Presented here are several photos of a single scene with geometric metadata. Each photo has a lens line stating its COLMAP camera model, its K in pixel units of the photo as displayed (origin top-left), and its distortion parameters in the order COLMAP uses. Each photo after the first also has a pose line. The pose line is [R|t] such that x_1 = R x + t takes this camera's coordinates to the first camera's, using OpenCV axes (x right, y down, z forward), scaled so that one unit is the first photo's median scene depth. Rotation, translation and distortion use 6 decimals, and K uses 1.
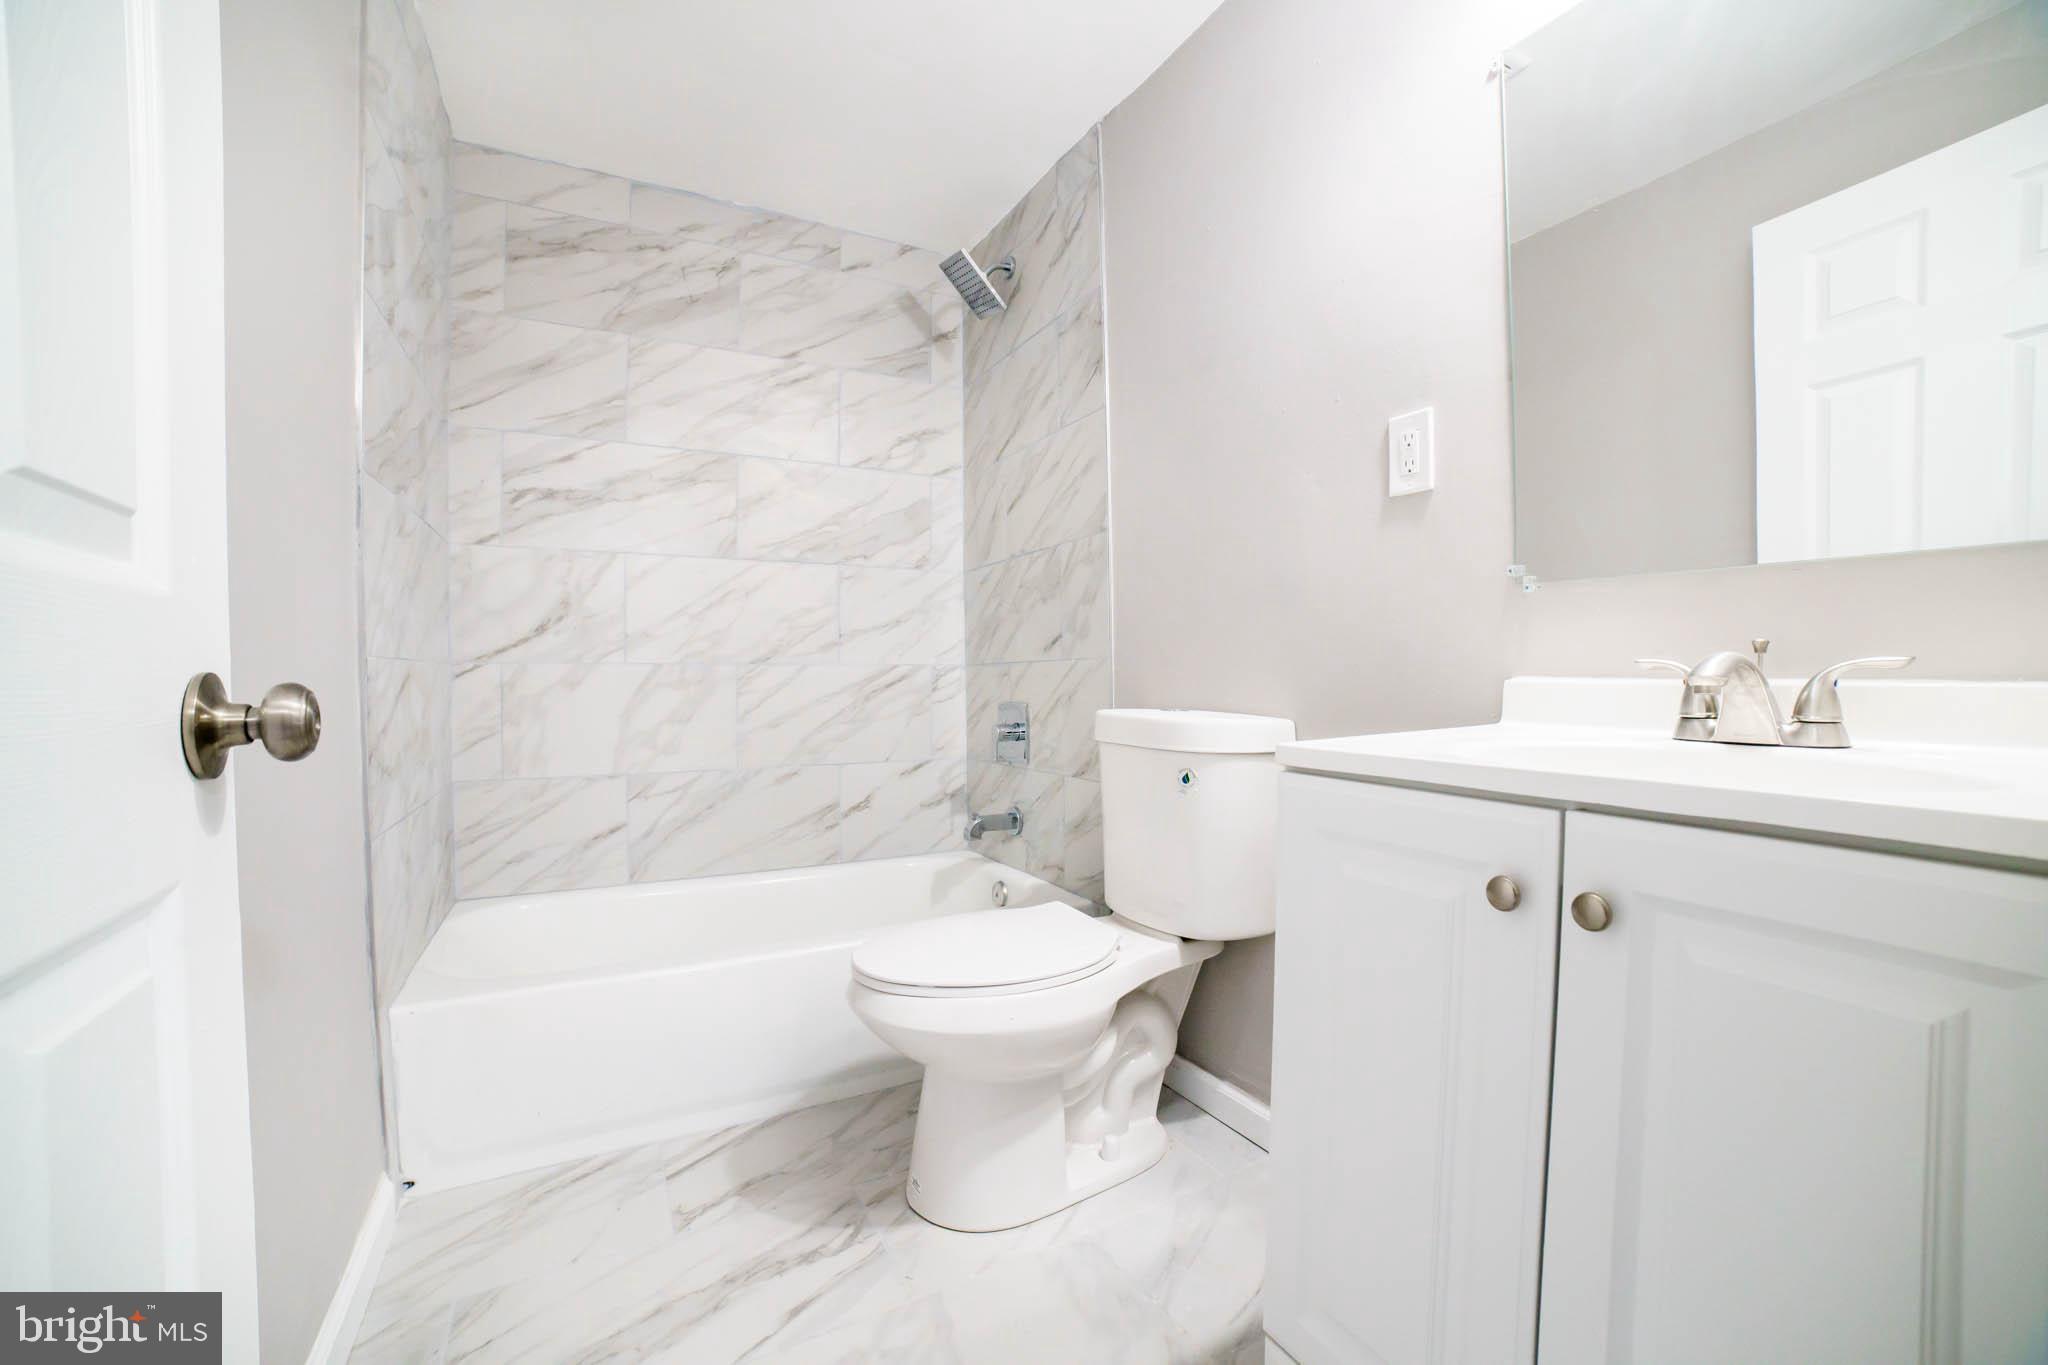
lens RADIAL K [[818.8, 0, 1028.5], [0, 818.8, 683.7], [0, 0, 1]] dist [-0.108077, 0.035784]
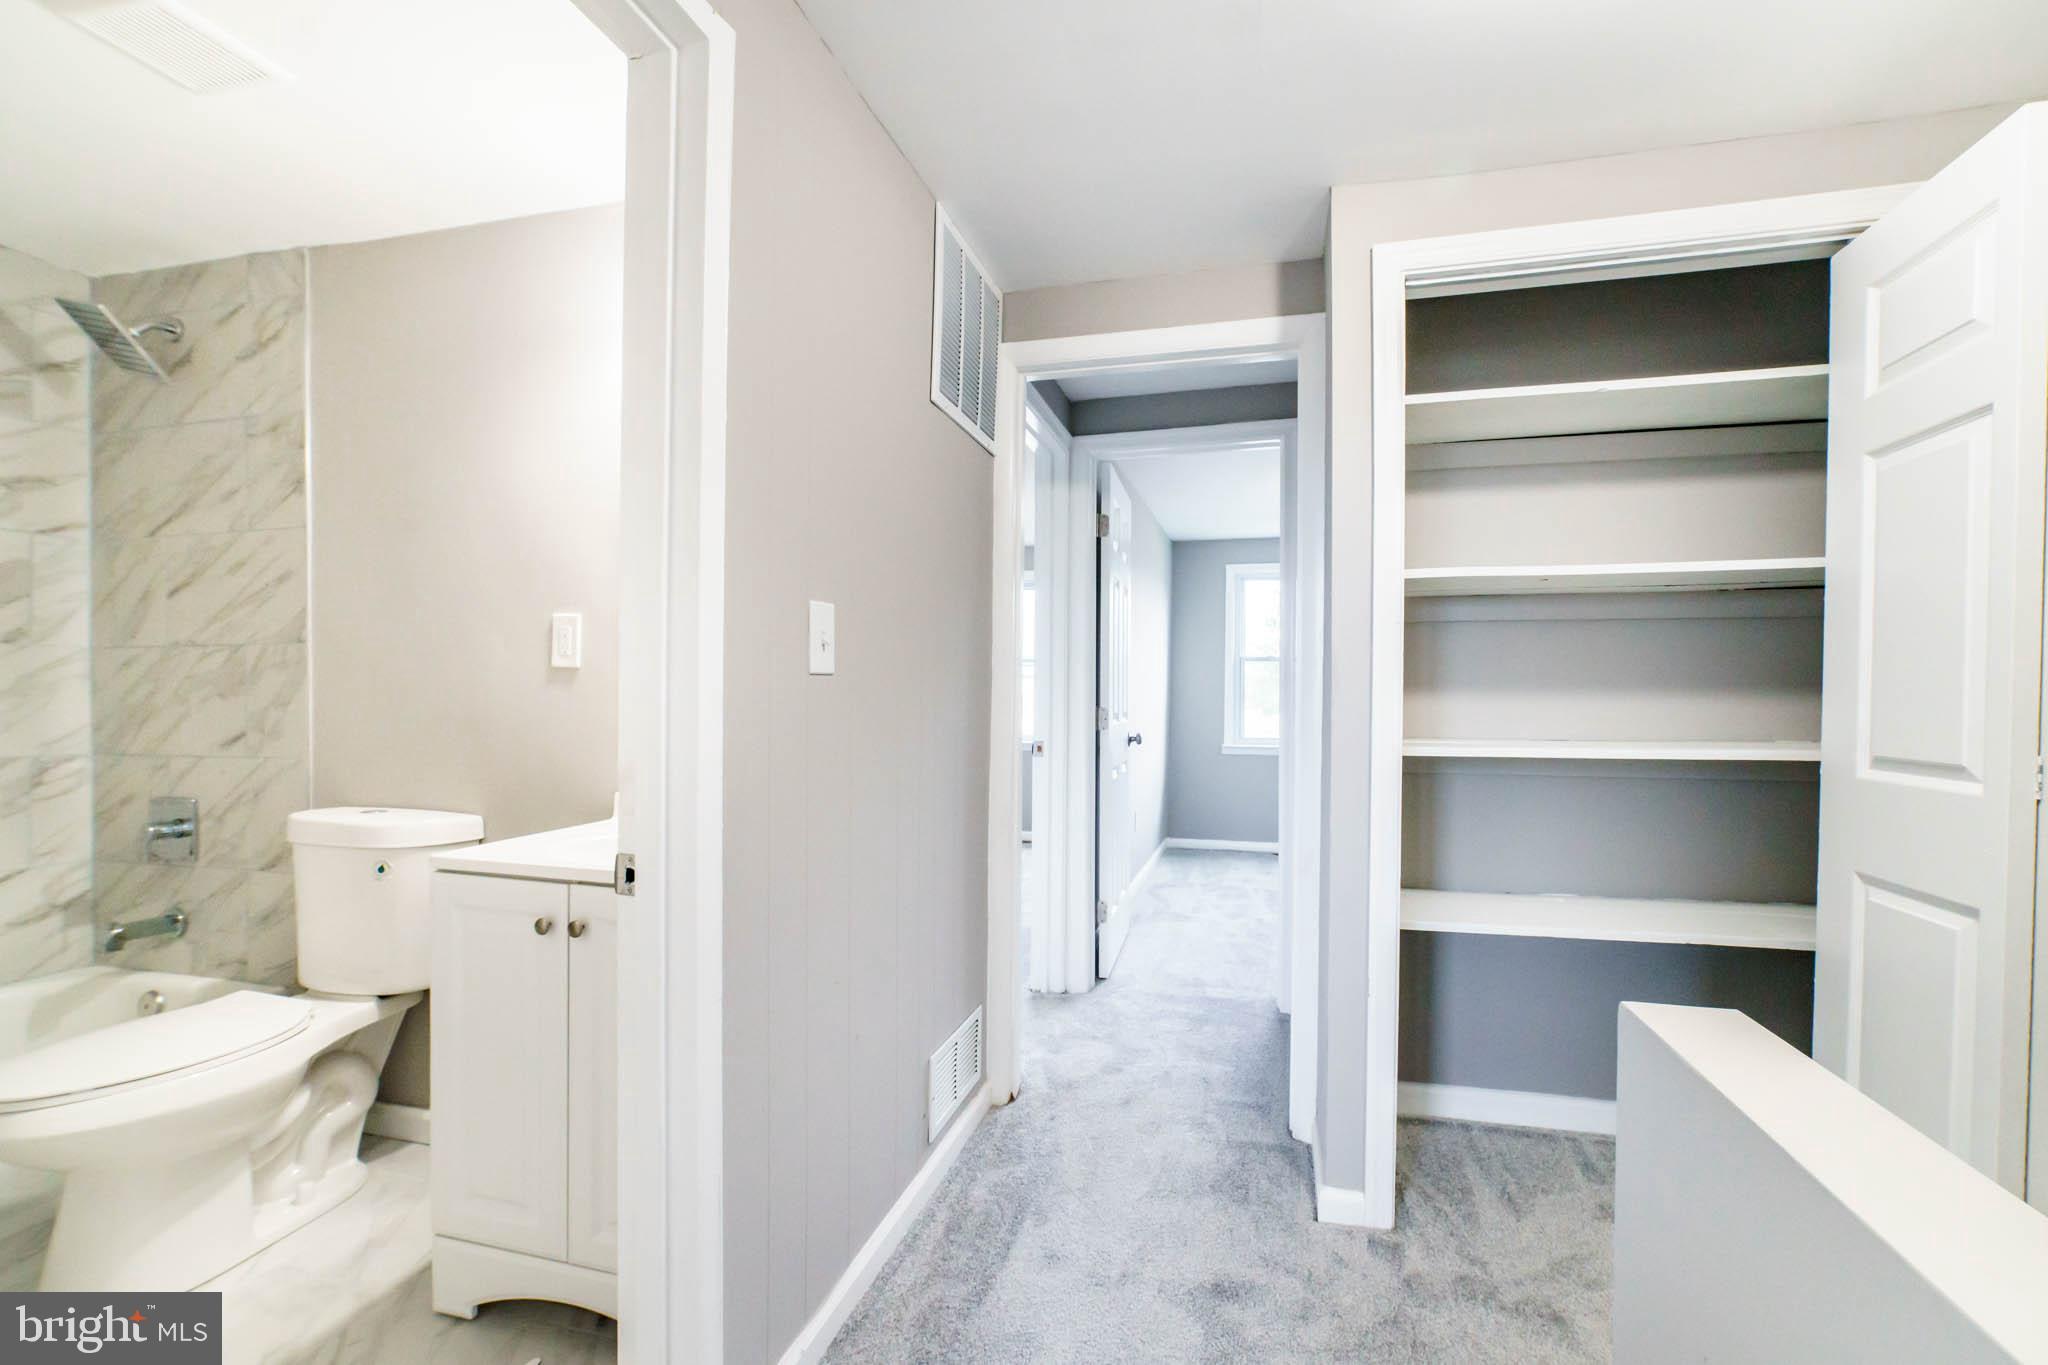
lens RADIAL K [[844.5, 0, 1052.3], [0, 844.5, 704.7], [0, 0, 1]] dist [-0.028211, 0.009848]
pose [[0.680371, 0.009738, 0.732803, -0.035676], [-0.005684, 0.999952, -0.008011, -0.097611], [-0.732845, 0.001285, 0.680394, -0.469879]]
